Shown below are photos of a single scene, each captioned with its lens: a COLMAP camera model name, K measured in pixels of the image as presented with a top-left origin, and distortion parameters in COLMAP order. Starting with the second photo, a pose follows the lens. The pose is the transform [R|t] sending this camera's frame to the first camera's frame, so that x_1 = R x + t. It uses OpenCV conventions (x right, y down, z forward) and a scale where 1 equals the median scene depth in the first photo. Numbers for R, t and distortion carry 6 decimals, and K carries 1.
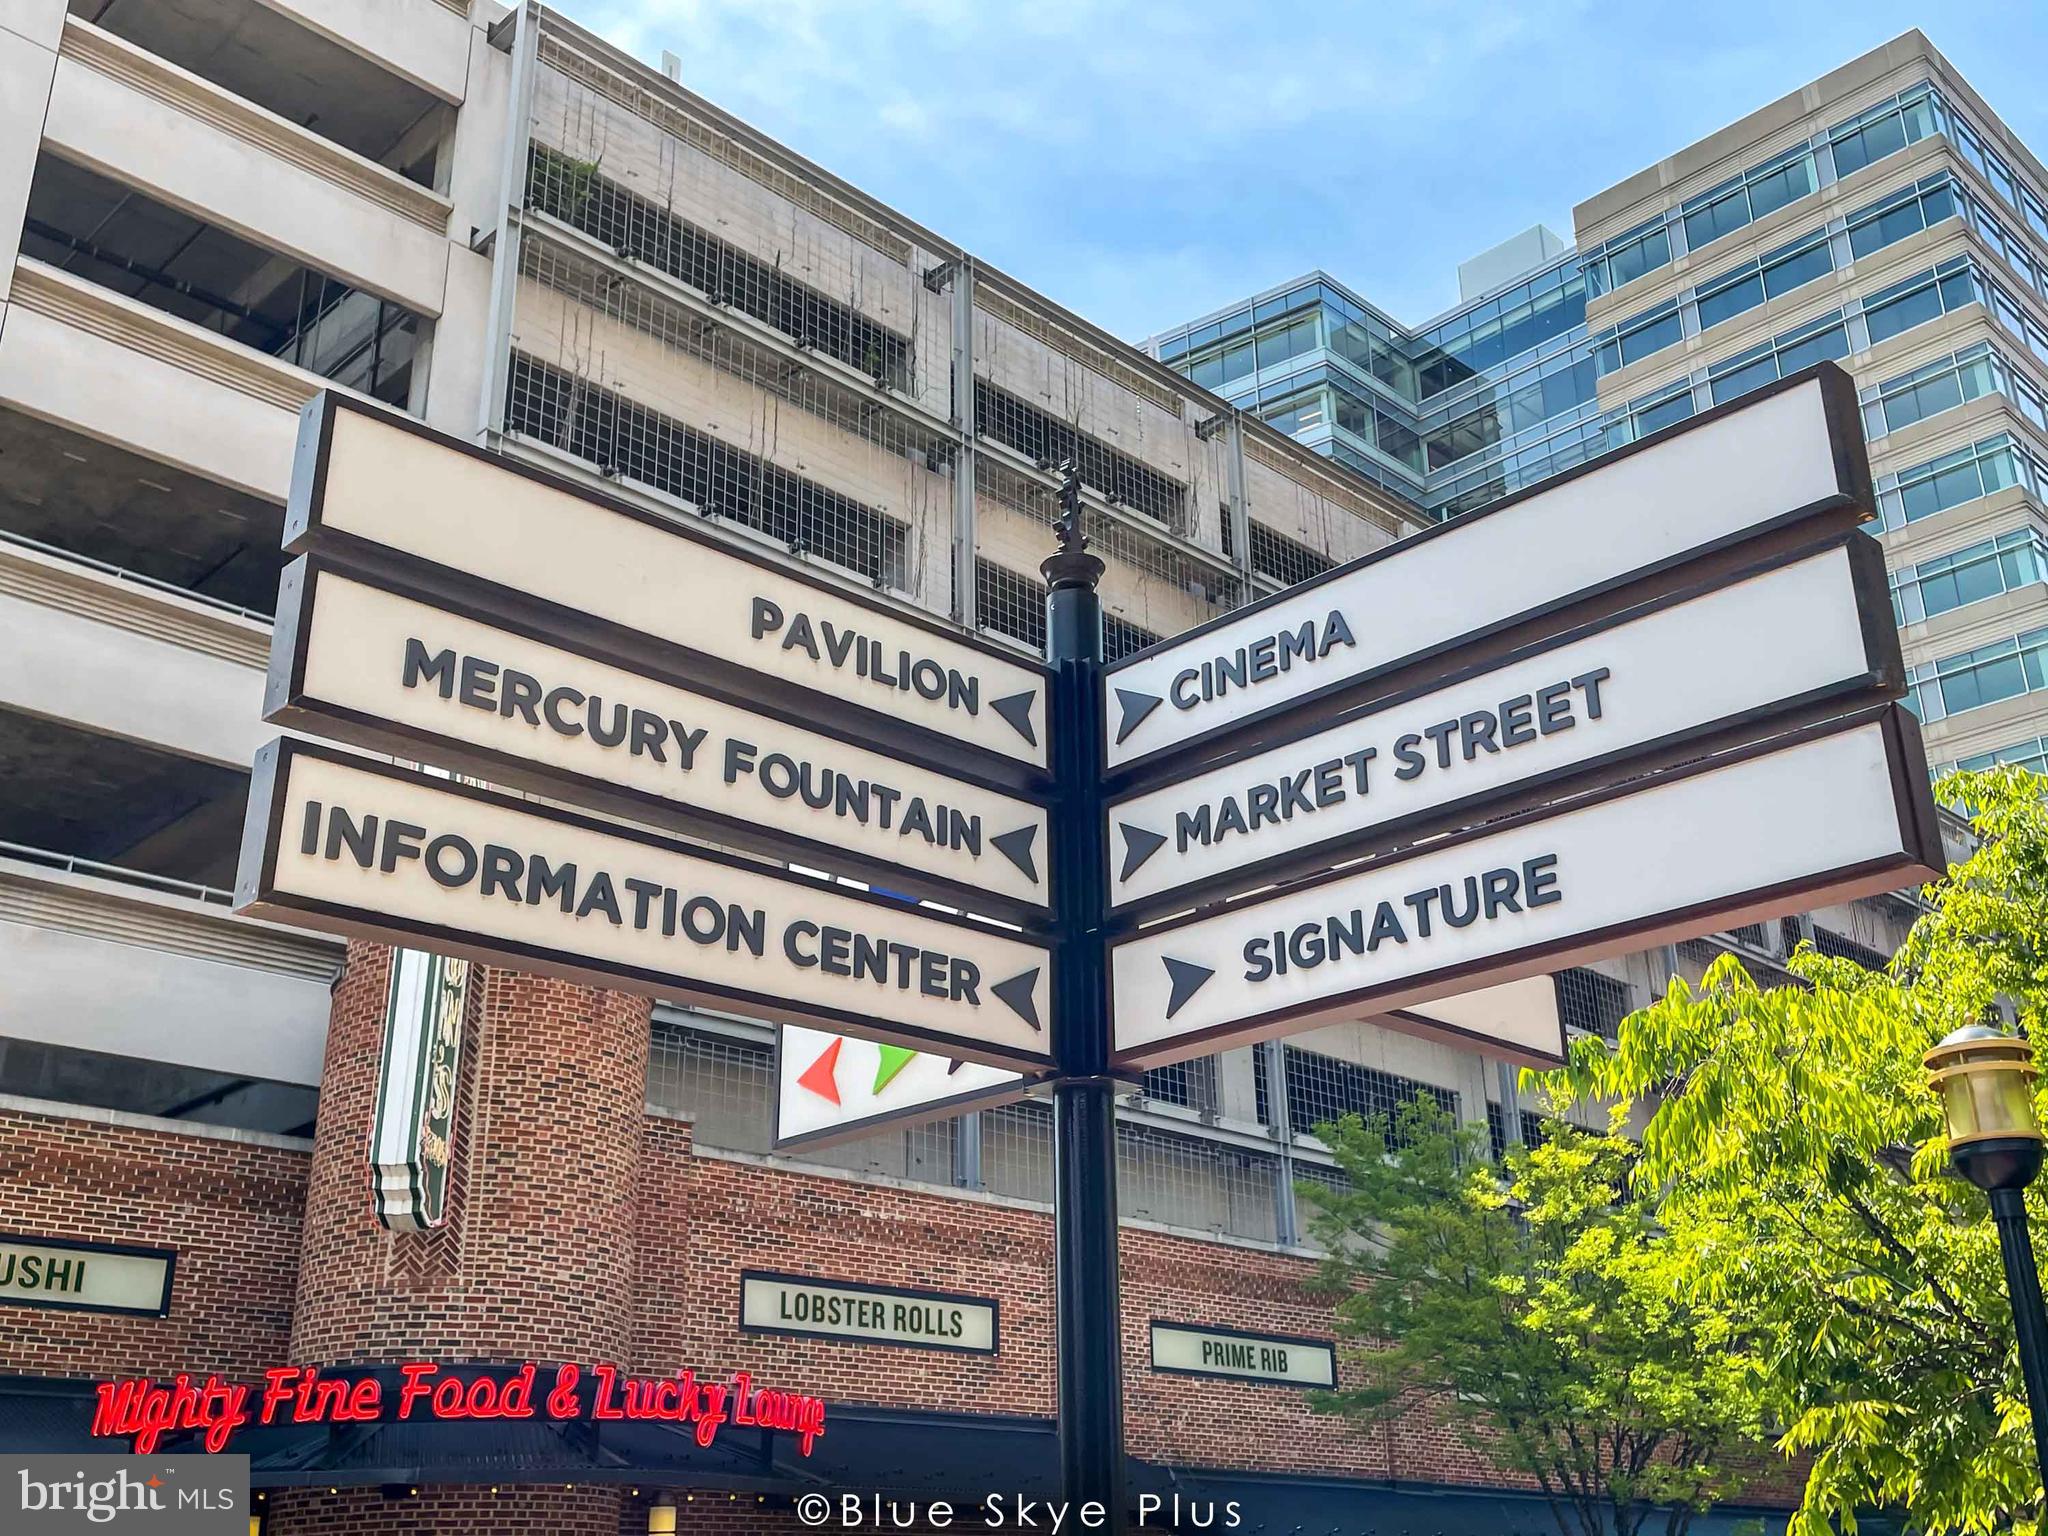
lens RADIAL K [[2086.8, 0, 1027.8], [0, 2086.8, 749.2], [0, 0, 1]] dist [0.048383, 0.000000]
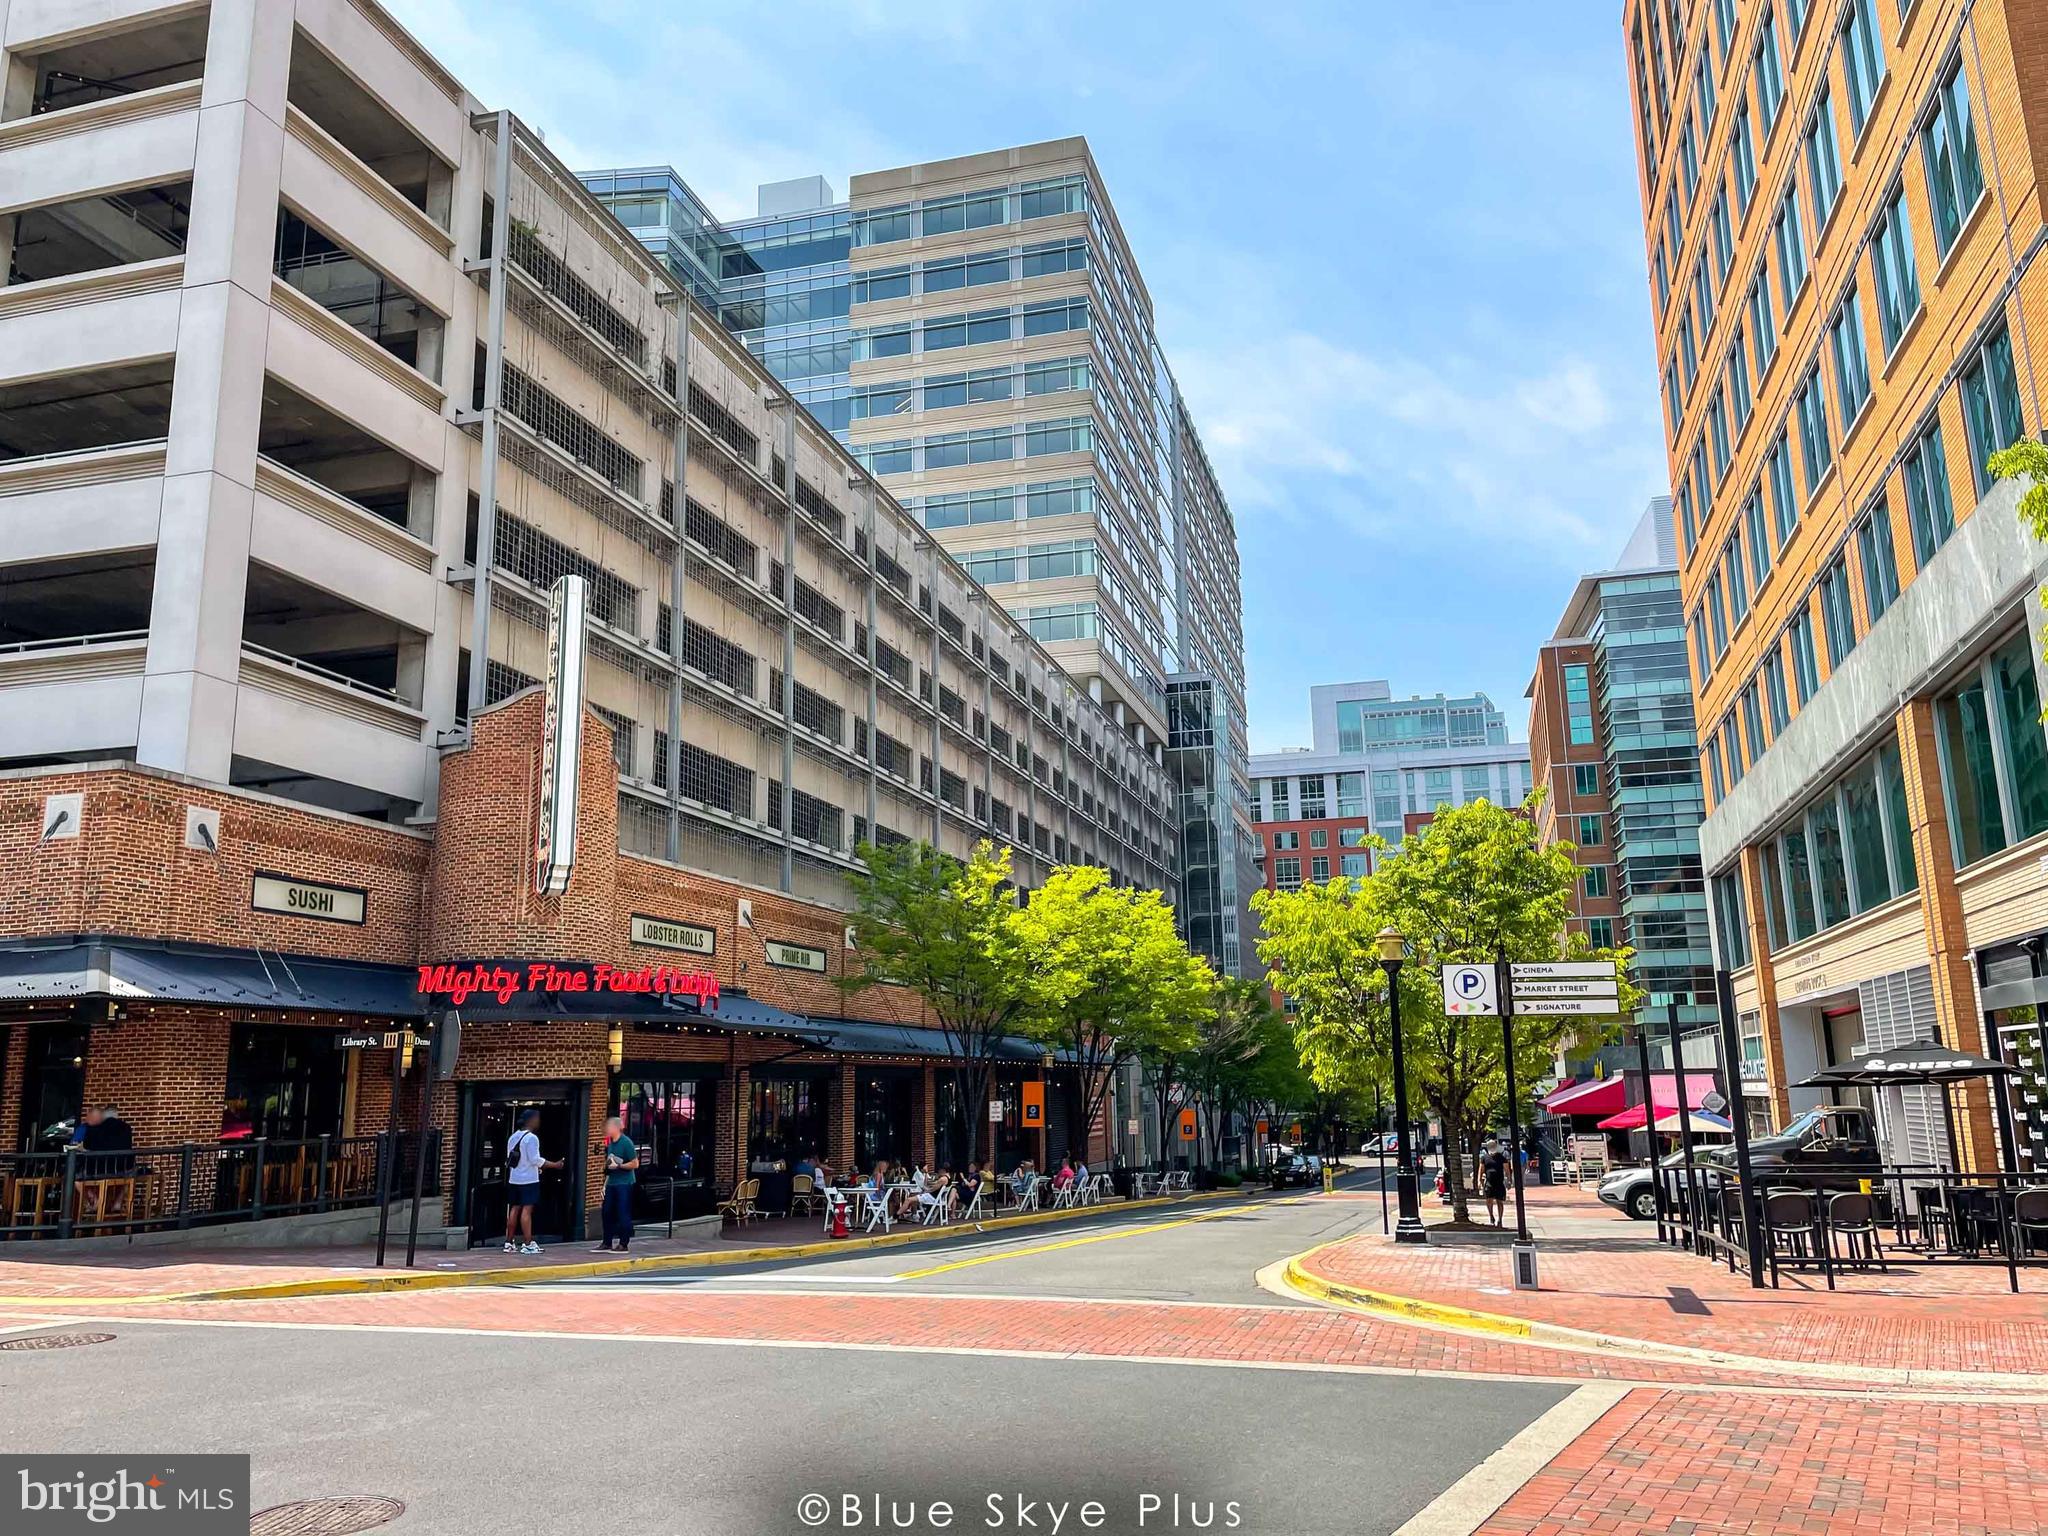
lens RADIAL K [[1554.2, 0, 1020.4], [0, 1554.2, 776.9], [0, 0, 1]] dist [0.038914, -0.001410]
pose [[0.872520, 0.097588, 0.478734, -0.422466], [-0.187691, 0.971612, 0.144018, -0.115719], [-0.451089, -0.215513, 0.866067, -0.293910]]
